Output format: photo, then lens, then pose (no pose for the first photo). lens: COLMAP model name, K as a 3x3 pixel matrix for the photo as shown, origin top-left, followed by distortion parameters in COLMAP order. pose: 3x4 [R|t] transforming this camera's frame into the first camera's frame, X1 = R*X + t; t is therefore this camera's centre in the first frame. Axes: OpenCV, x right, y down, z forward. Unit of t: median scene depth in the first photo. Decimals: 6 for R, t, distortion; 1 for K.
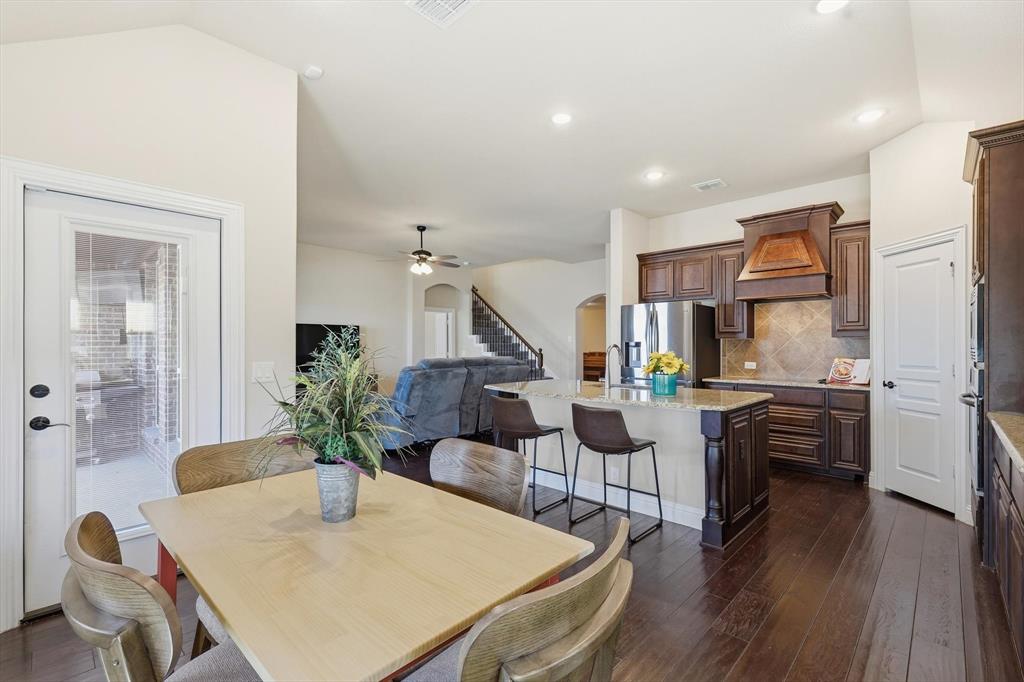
lens RADIAL K [[451.5, 0, 512.1], [0, 451.5, 344.6], [0, 0, 1]] dist [0.002291, -0.000112]
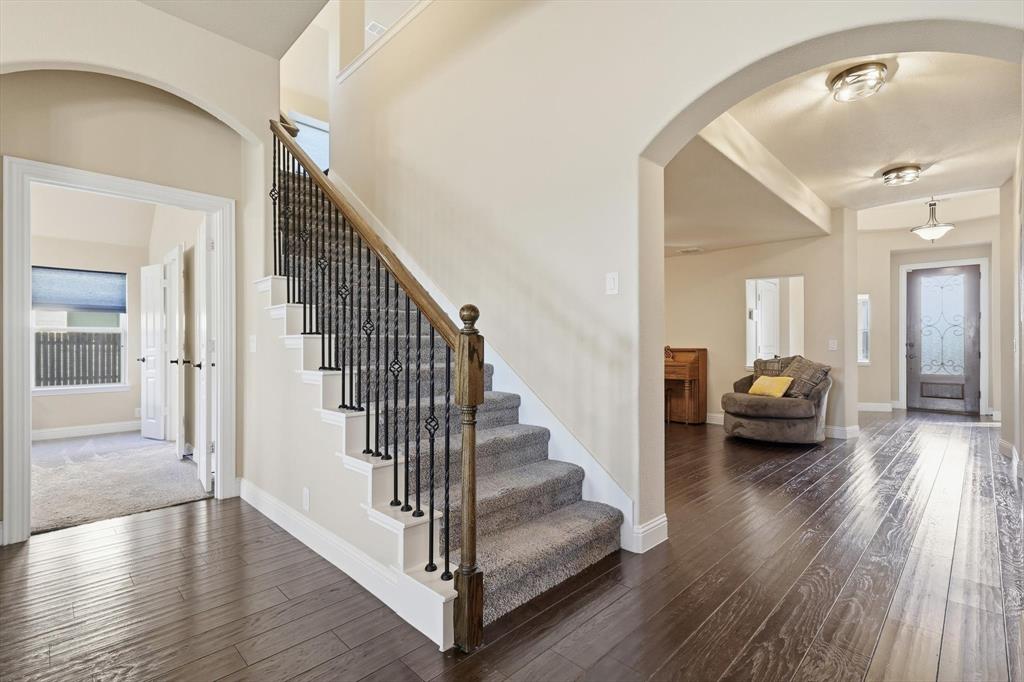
lens RADIAL K [[451.5, 0, 512.1], [0, 451.5, 344.6], [0, 0, 1]] dist [0.002291, -0.000112]
pose [[0.999630, 0.000686, -0.027193, 0.112225], [-0.000804, 0.999990, -0.004338, 0.033417], [0.027190, 0.004358, 0.999621, 1.068332]]
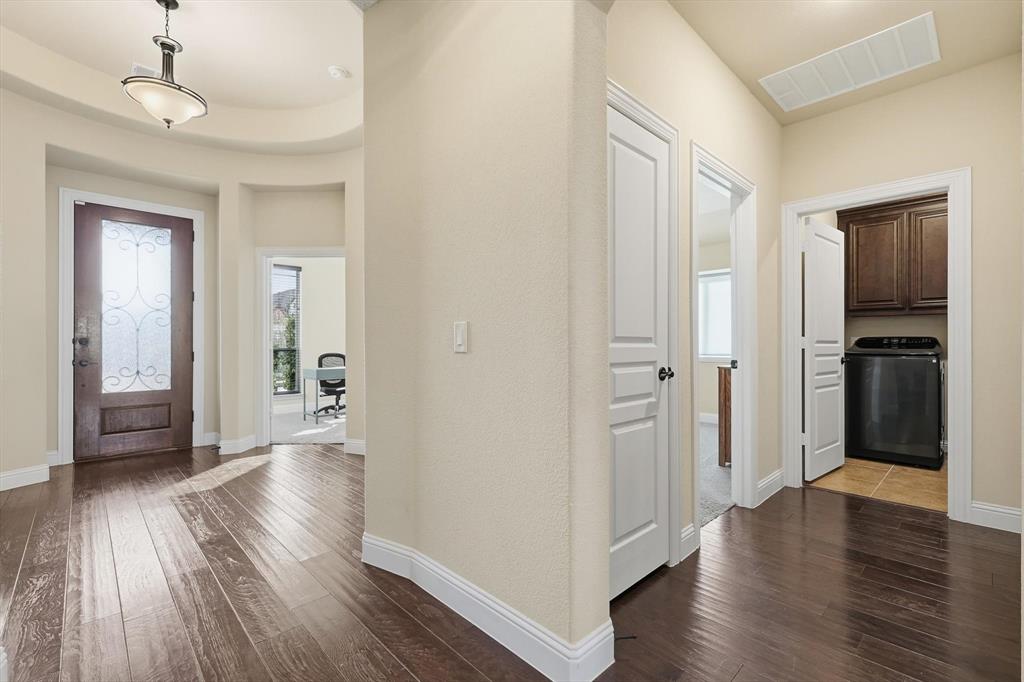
lens RADIAL K [[451.5, 0, 512.1], [0, 451.5, 344.6], [0, 0, 1]] dist [0.002291, -0.000112]
pose [[0.035292, 0.000395, 0.999377, 0.494059], [0.003088, 0.999995, -0.000504, 0.035188], [-0.999372, 0.003104, 0.035291, 1.633006]]
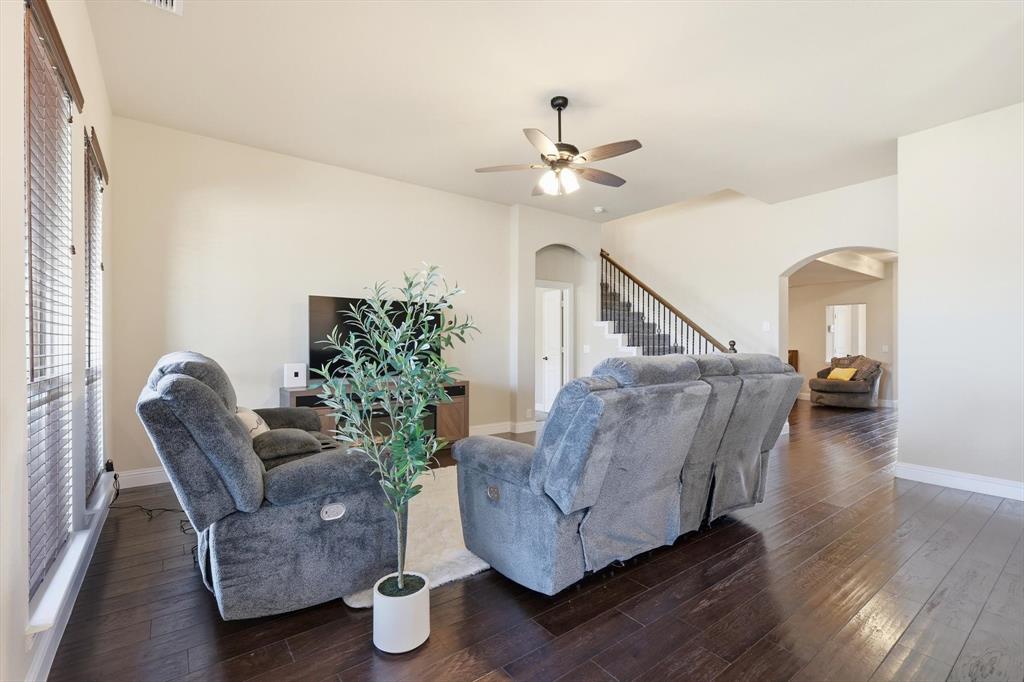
lens RADIAL K [[451.5, 0, 512.1], [0, 451.5, 344.6], [0, 0, 1]] dist [0.002291, -0.000112]
pose [[0.987737, 0.002698, -0.156101, -0.171884], [-0.001948, 0.999986, 0.004958, 0.014711], [0.156112, -0.004593, 0.987729, 0.478738]]
